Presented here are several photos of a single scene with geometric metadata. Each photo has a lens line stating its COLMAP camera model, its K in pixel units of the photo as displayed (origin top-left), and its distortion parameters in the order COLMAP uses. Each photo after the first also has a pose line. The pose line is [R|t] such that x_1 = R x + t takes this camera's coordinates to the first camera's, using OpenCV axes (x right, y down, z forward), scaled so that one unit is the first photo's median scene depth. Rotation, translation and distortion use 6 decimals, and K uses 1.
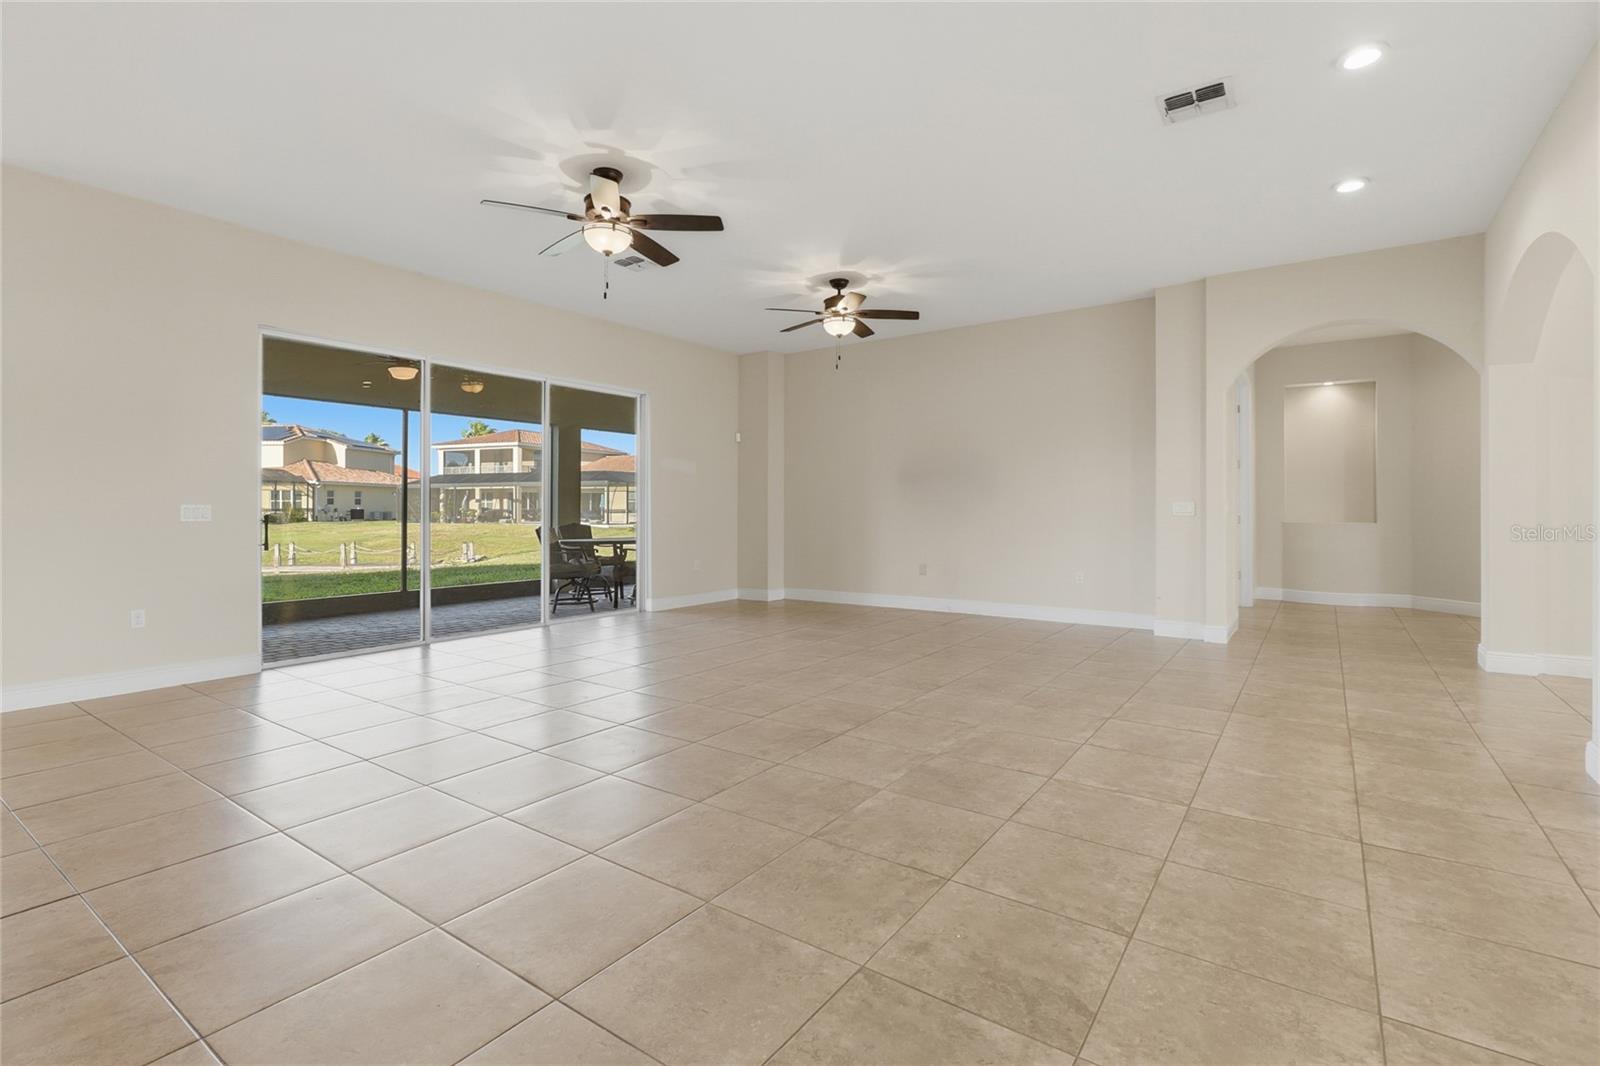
lens RADIAL K [[734.3, 0, 796.8], [0, 734.3, 509.5], [0, 0, 1]] dist [0.001870, 0.000571]
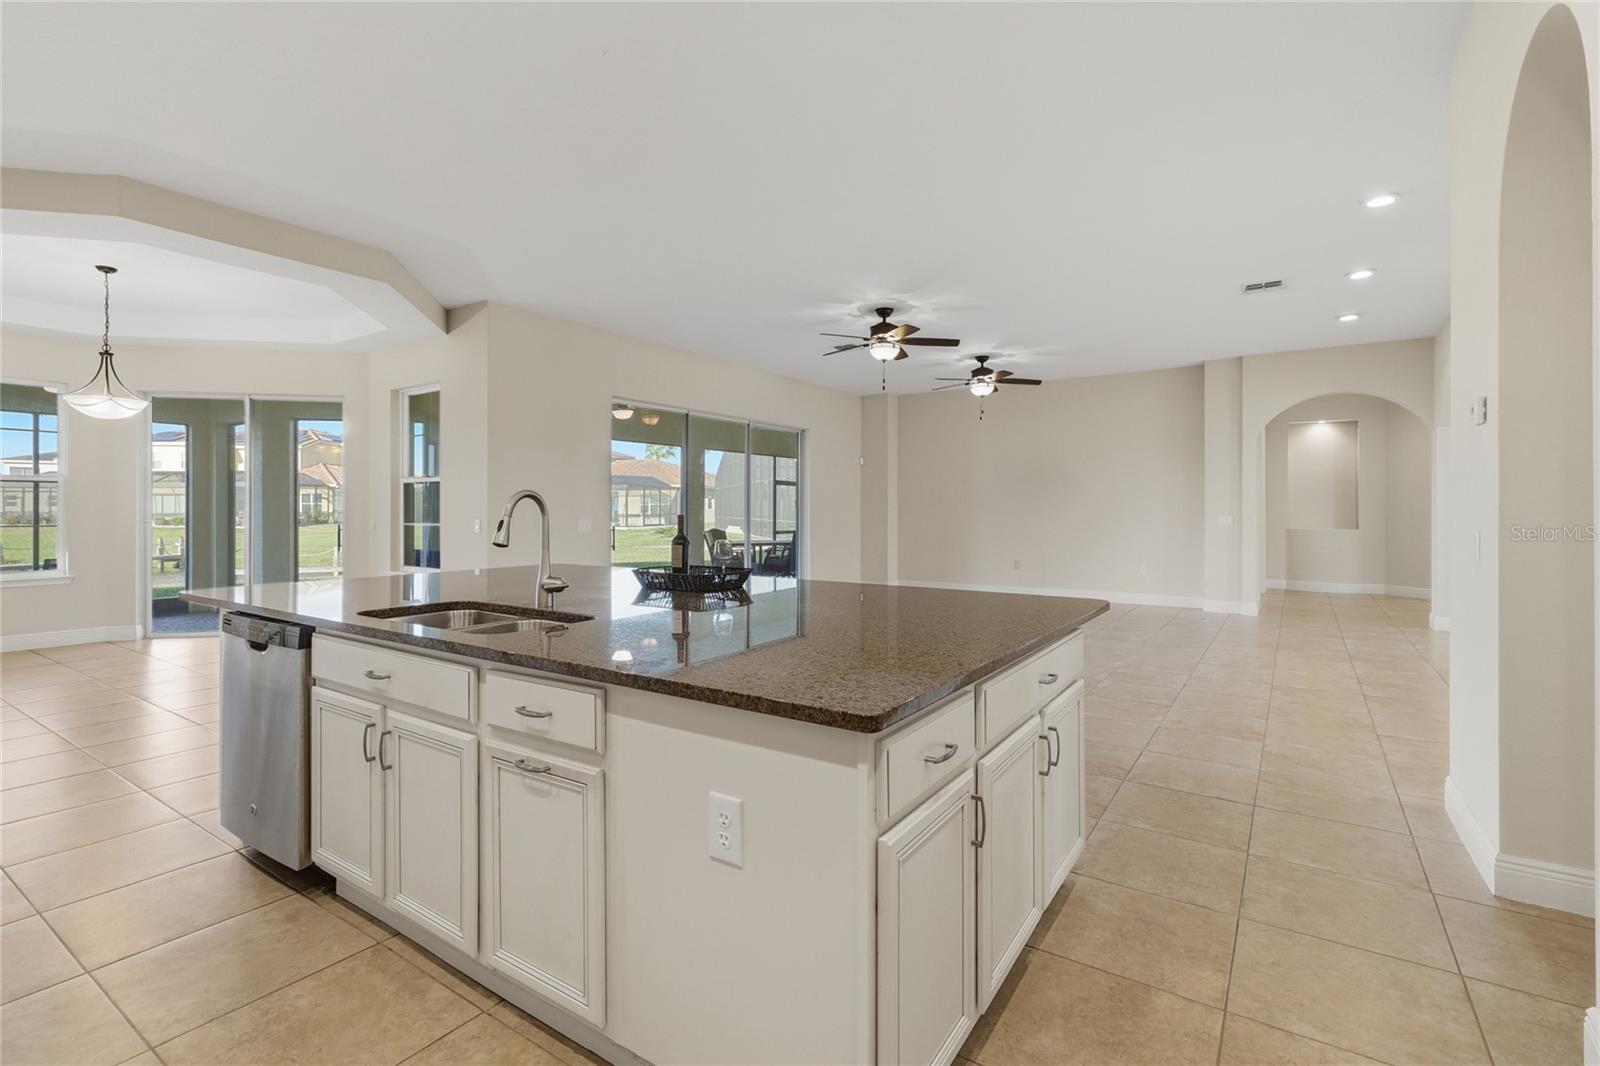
lens RADIAL K [[730.9, 0, 804.5], [0, 730.9, 513.9], [0, 0, 1]] dist [-0.000084, -0.000529]
pose [[0.999633, -0.000486, 0.027071, -0.218579], [0.000365, 0.999990, 0.004438, -0.014286], [-0.027073, -0.004427, 0.999624, -0.256847]]
